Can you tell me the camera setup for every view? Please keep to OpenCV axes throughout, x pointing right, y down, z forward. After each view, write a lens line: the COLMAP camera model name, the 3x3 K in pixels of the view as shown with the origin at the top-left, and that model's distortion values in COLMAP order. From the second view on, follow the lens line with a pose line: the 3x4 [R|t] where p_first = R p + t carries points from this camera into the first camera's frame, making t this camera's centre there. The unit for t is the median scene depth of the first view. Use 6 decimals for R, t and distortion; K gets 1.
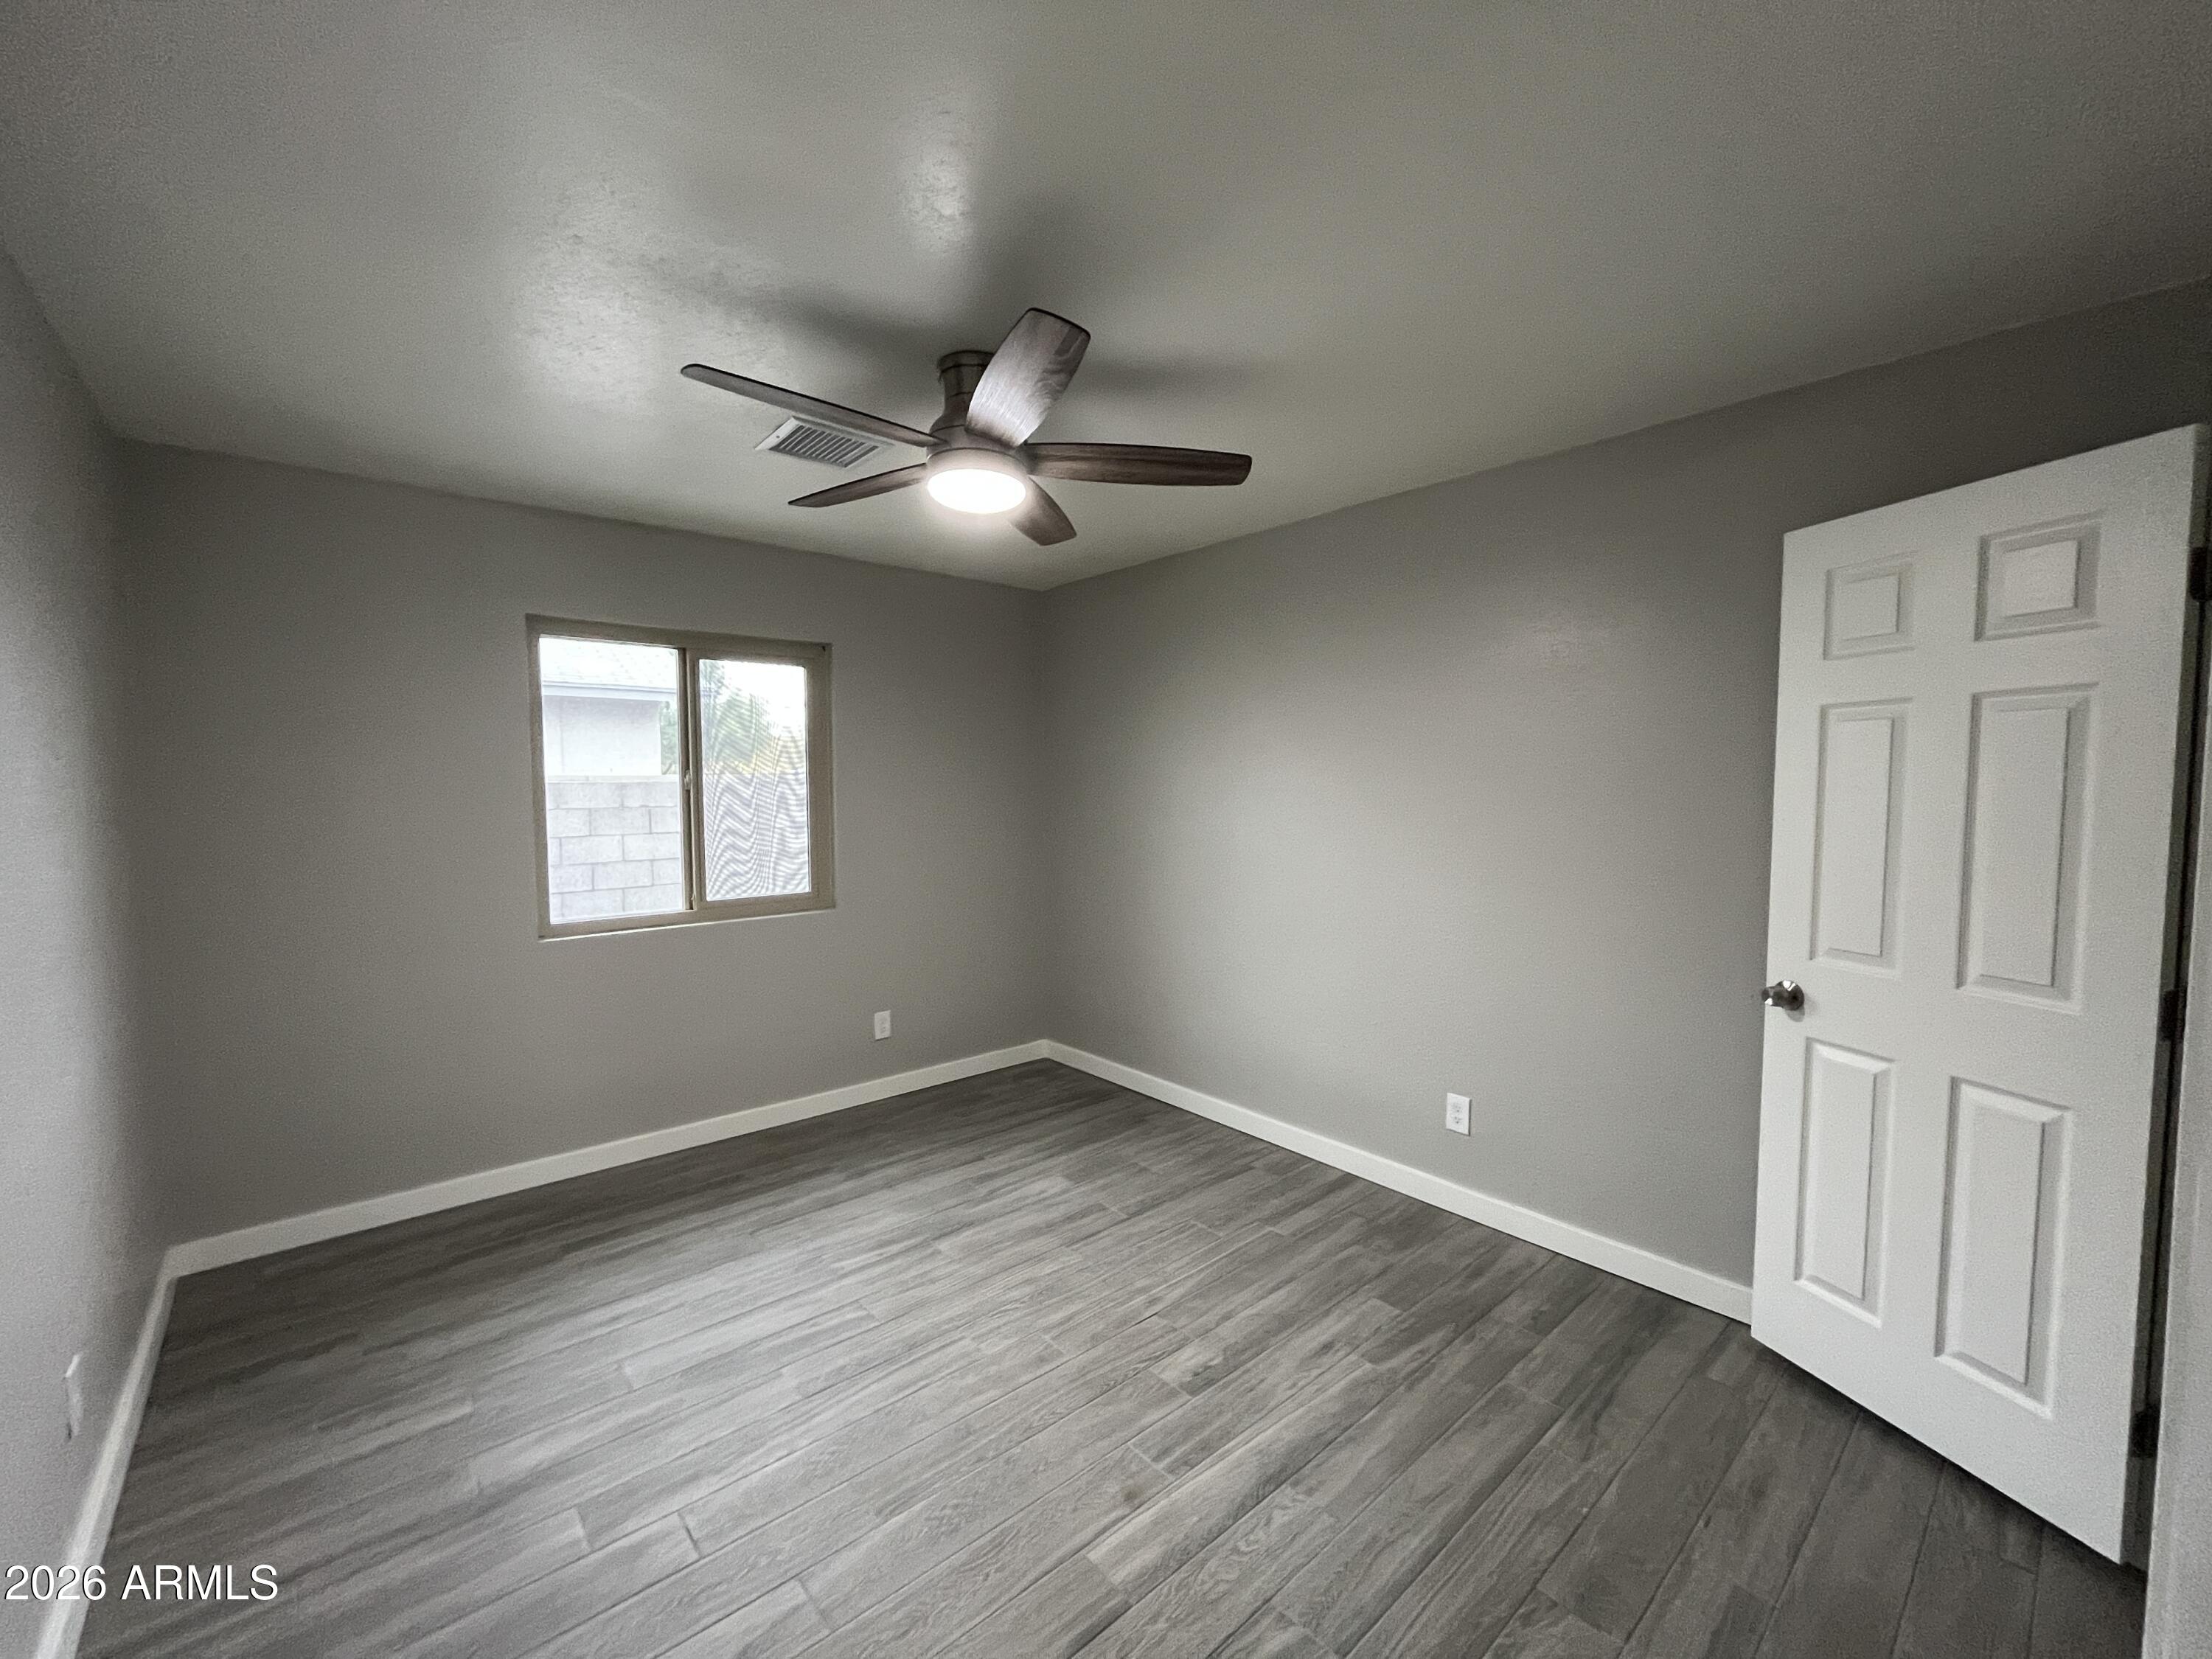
lens RADIAL K [[889.1, 0, 1098.4], [0, 889.1, 835.9], [0, 0, 1]] dist [-0.015608, 0.010467]
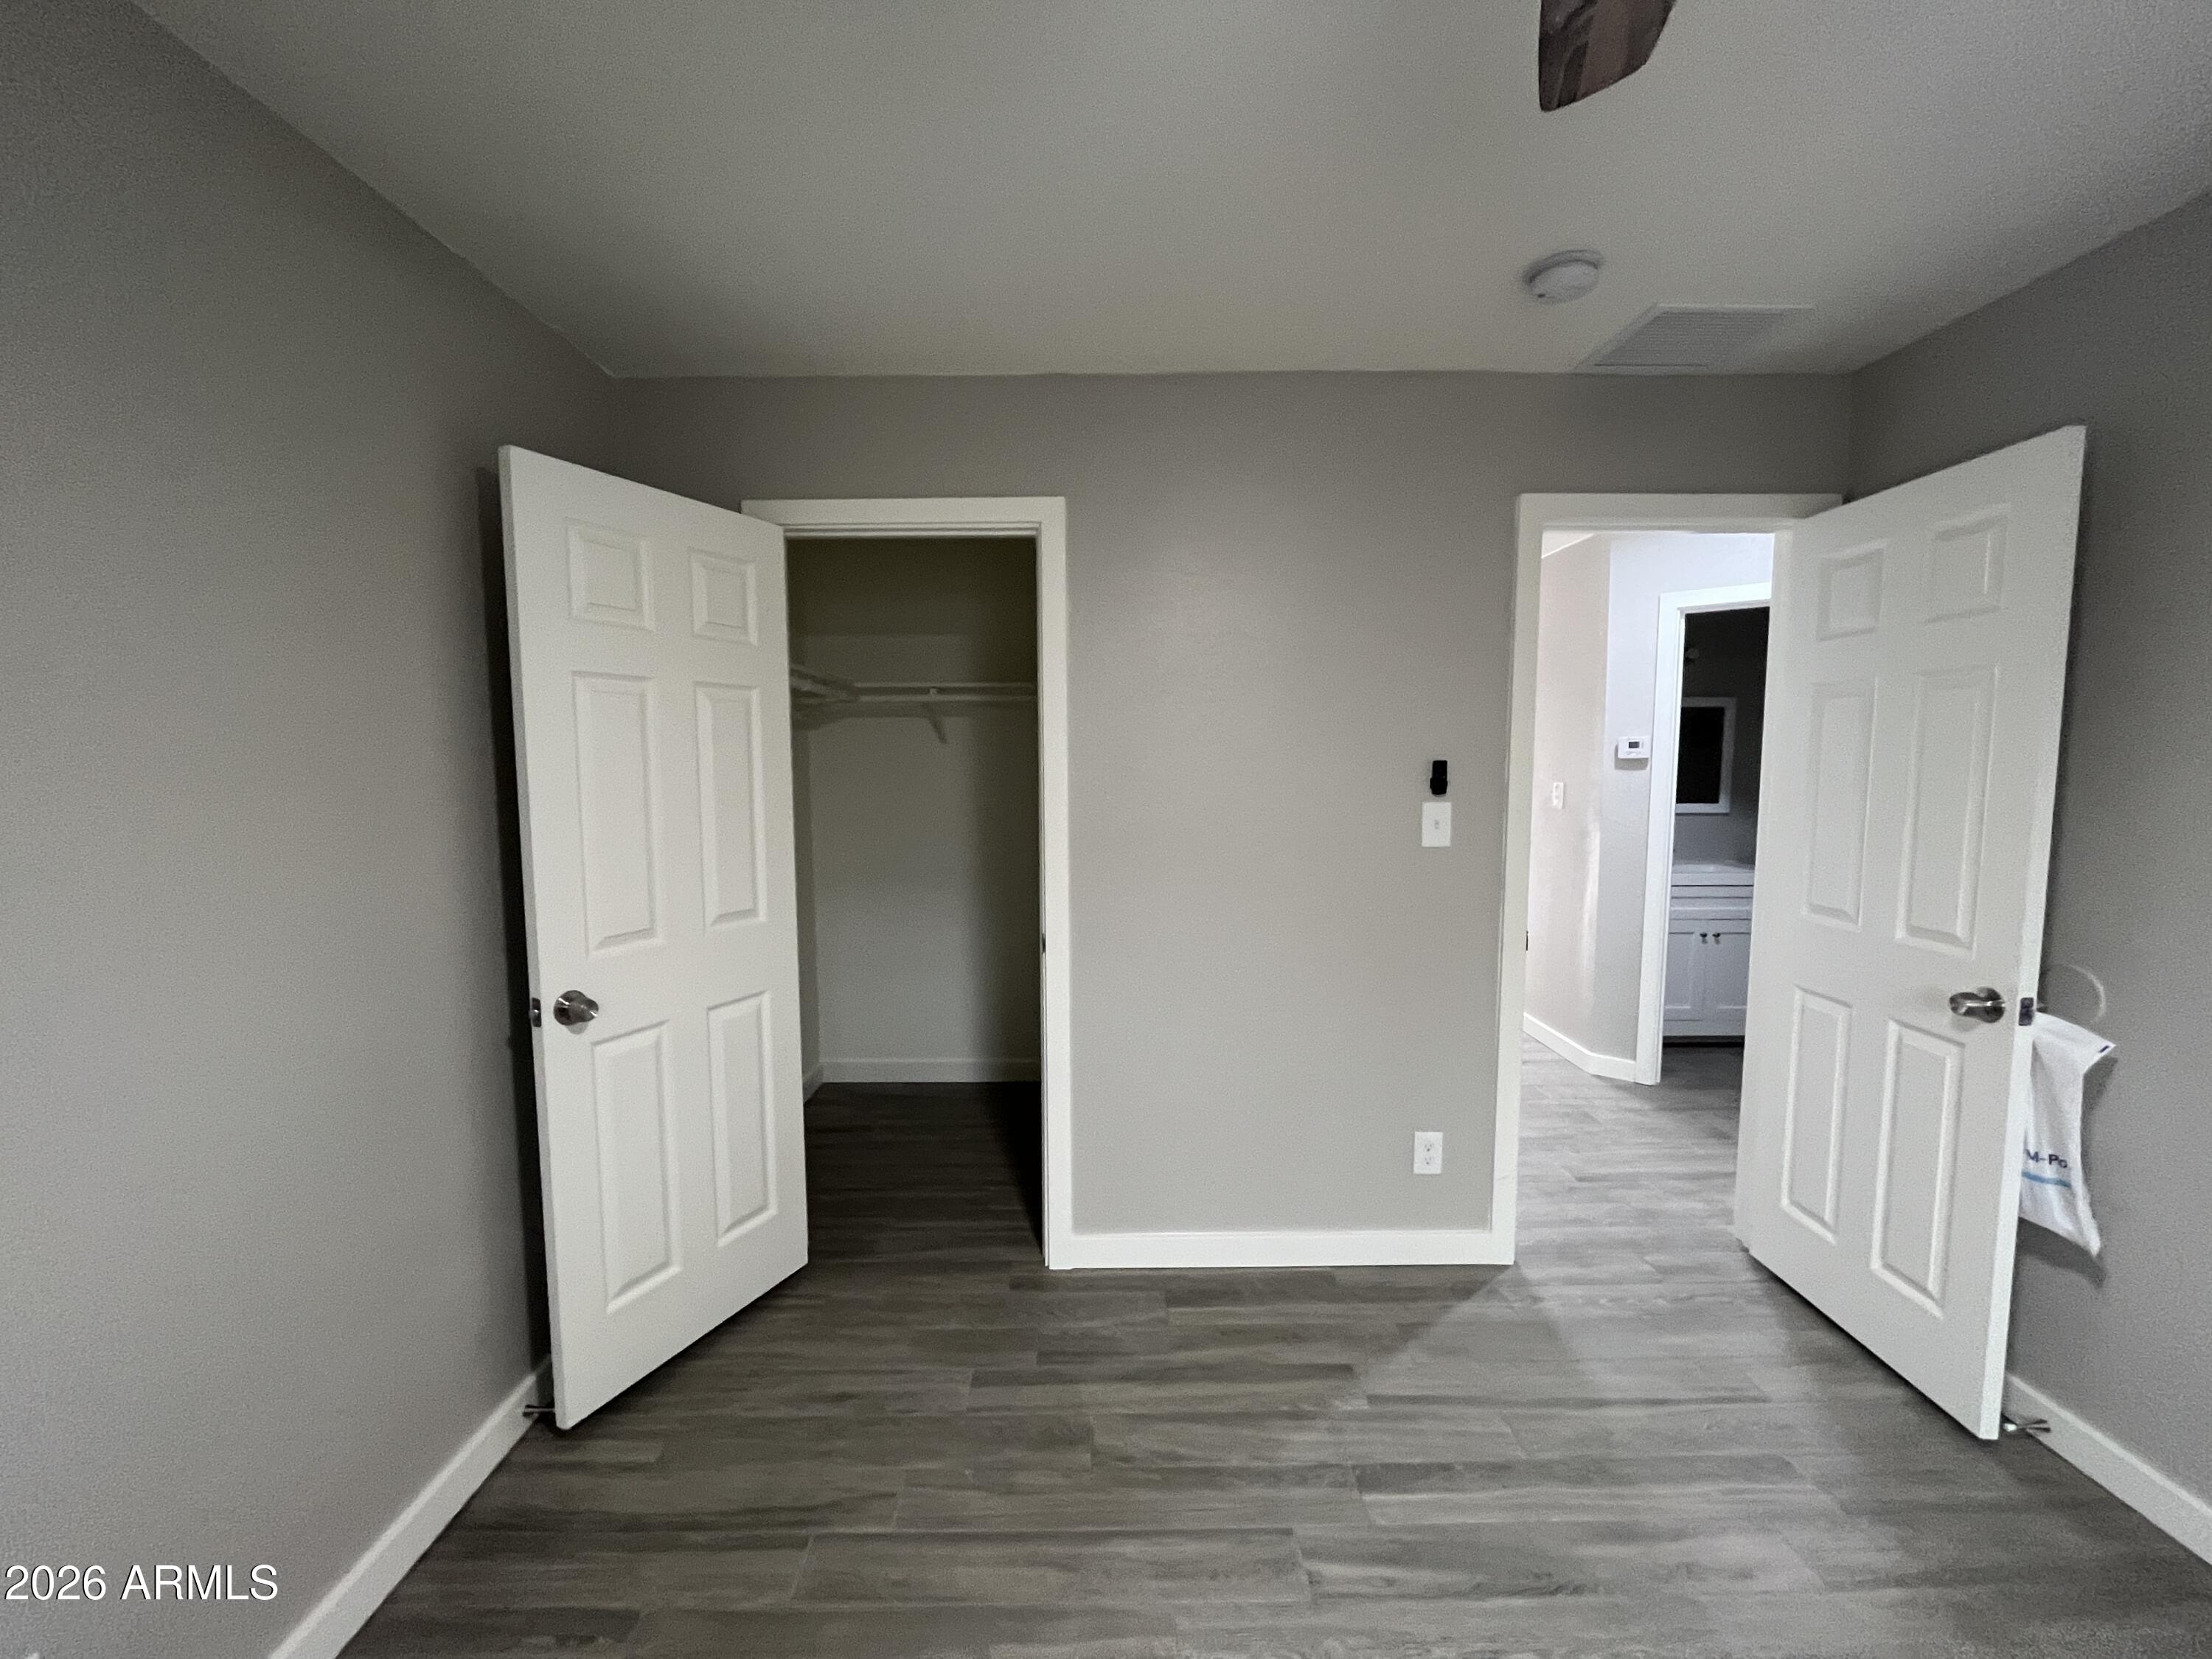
lens RADIAL K [[889.1, 0, 1098.4], [0, 889.1, 835.9], [0, 0, 1]] dist [-0.015608, 0.010467]
pose [[-0.754513, -0.049459, 0.654419, -0.153159], [0.043241, 0.991243, 0.124770, -0.066994], [-0.654859, 0.122438, -0.745767, 1.231812]]
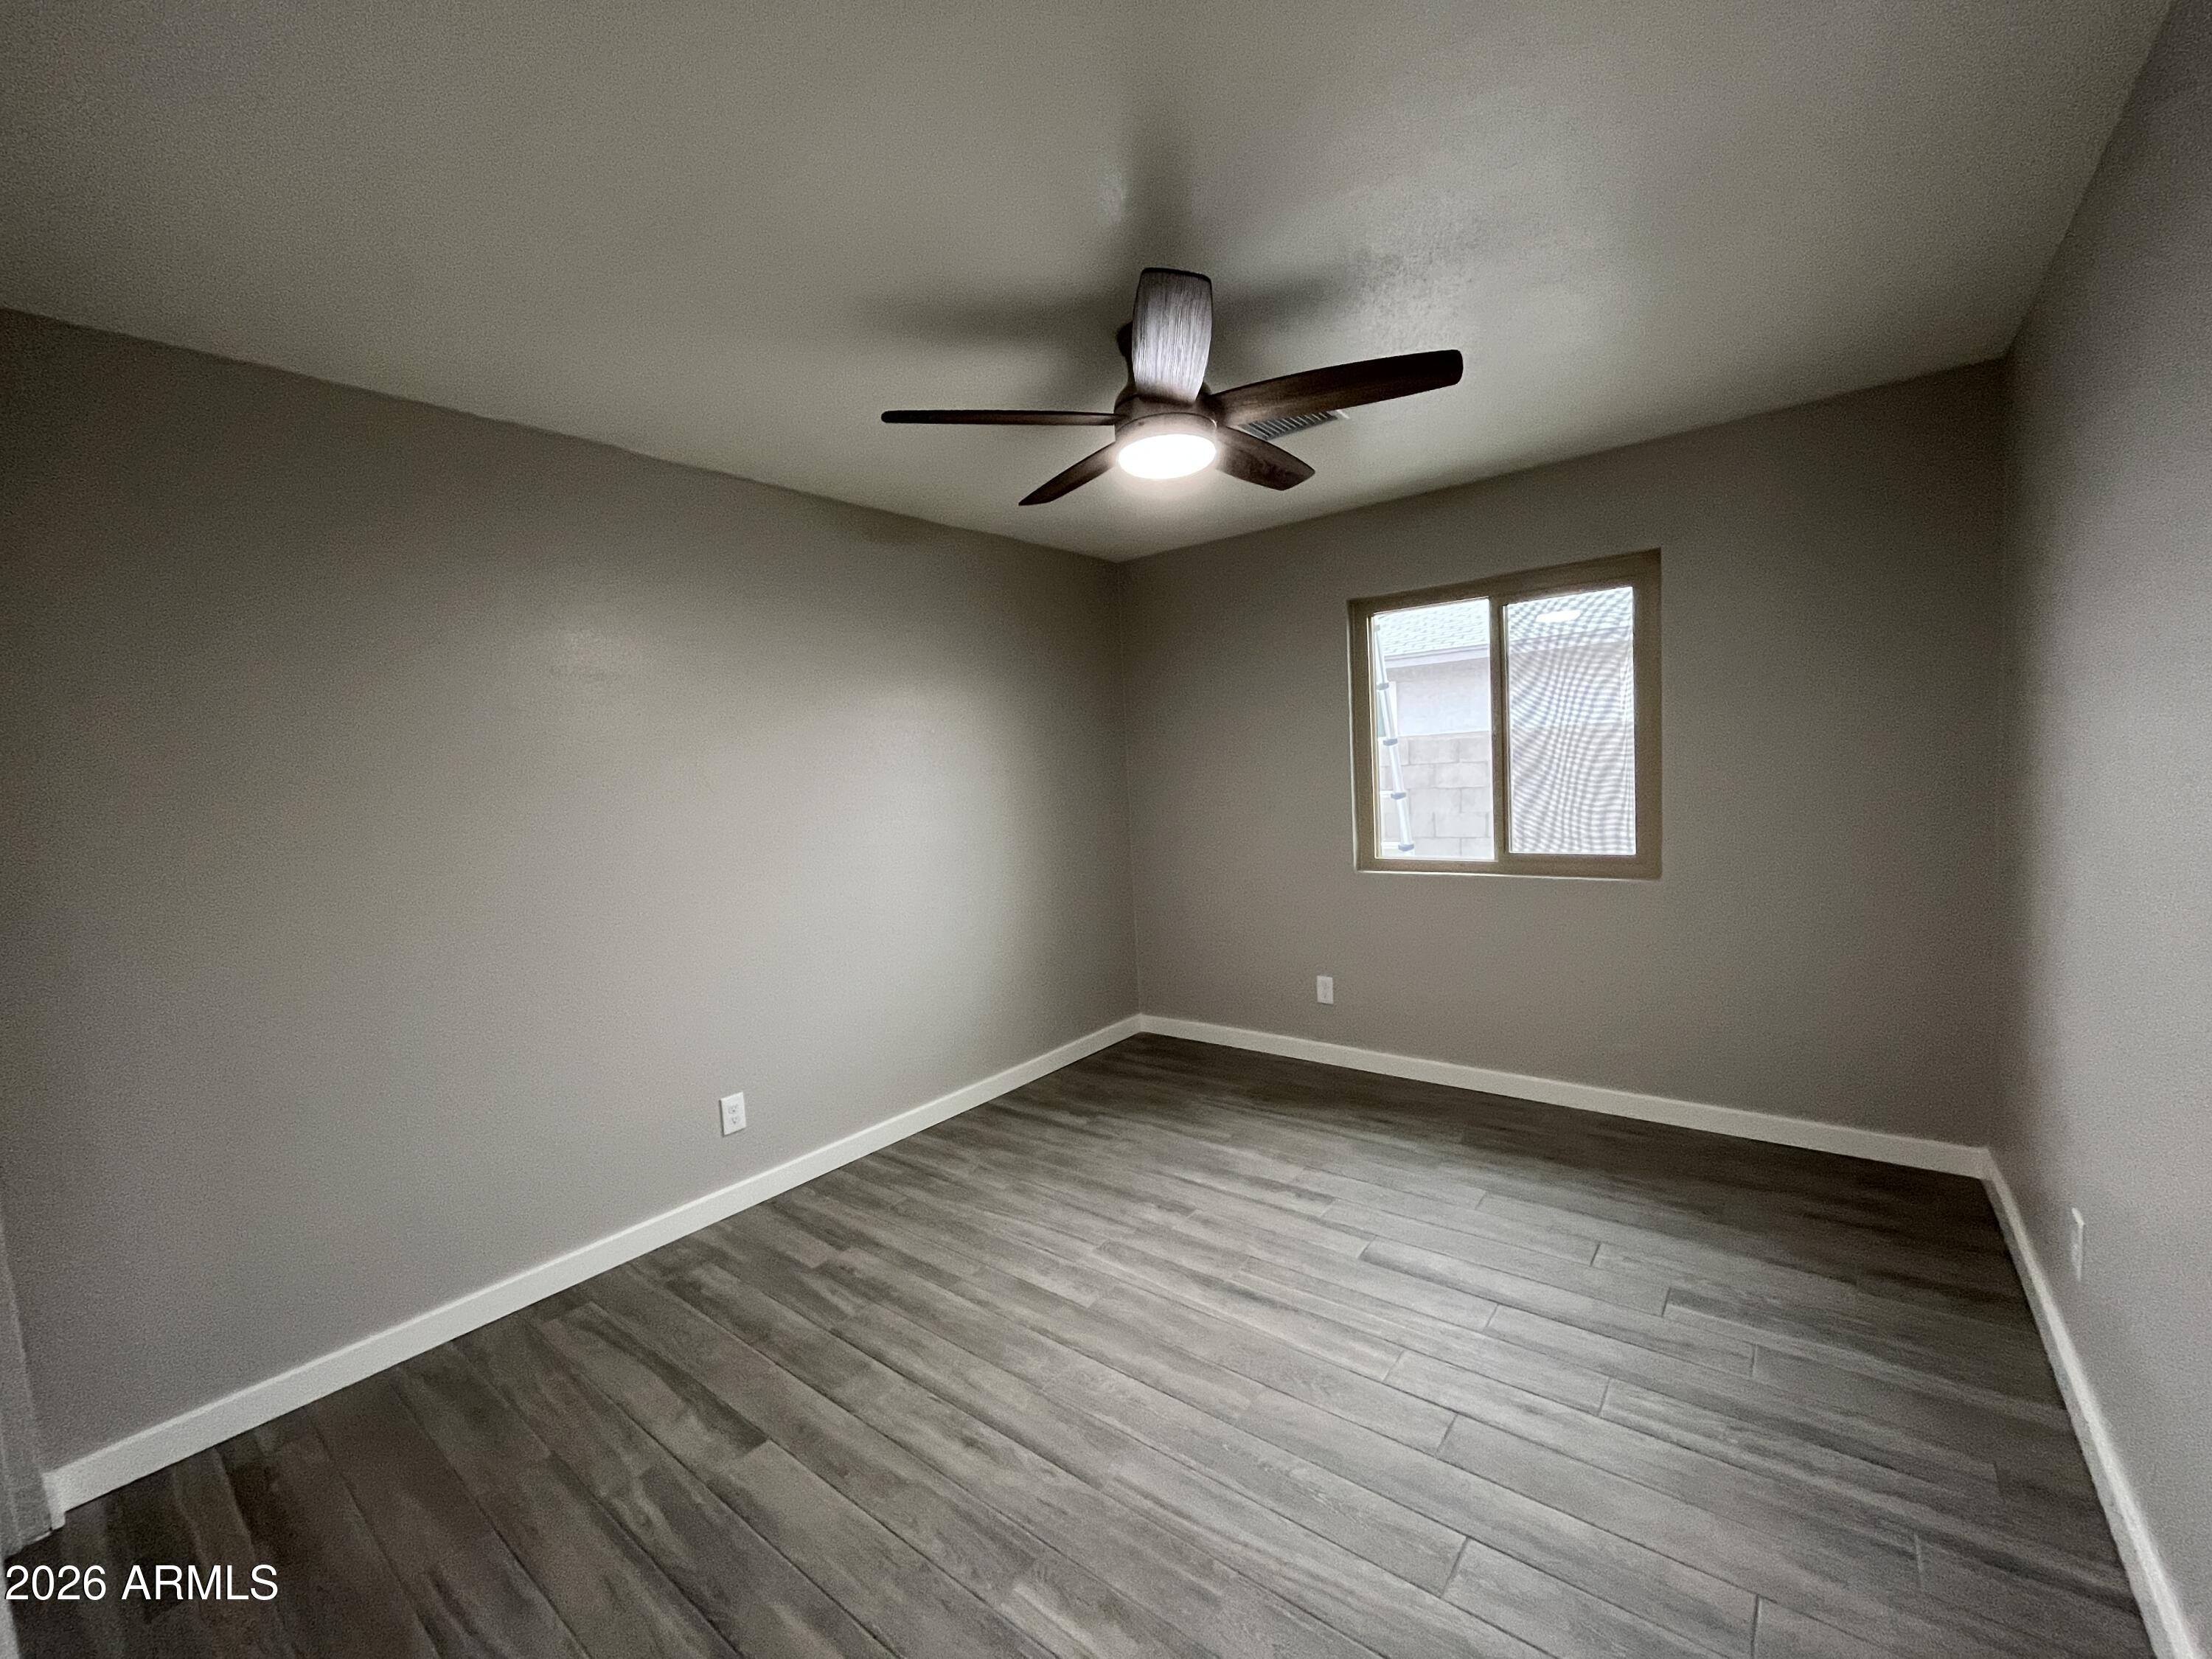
lens RADIAL K [[889.1, 0, 1098.4], [0, 889.1, 835.9], [0, 0, 1]] dist [-0.015608, 0.010467]
pose [[0.177569, 0.079242, -0.980913, 0.473280], [-0.000254, 0.996756, 0.080476, -0.026399], [0.984108, -0.014041, 0.177013, 0.408542]]
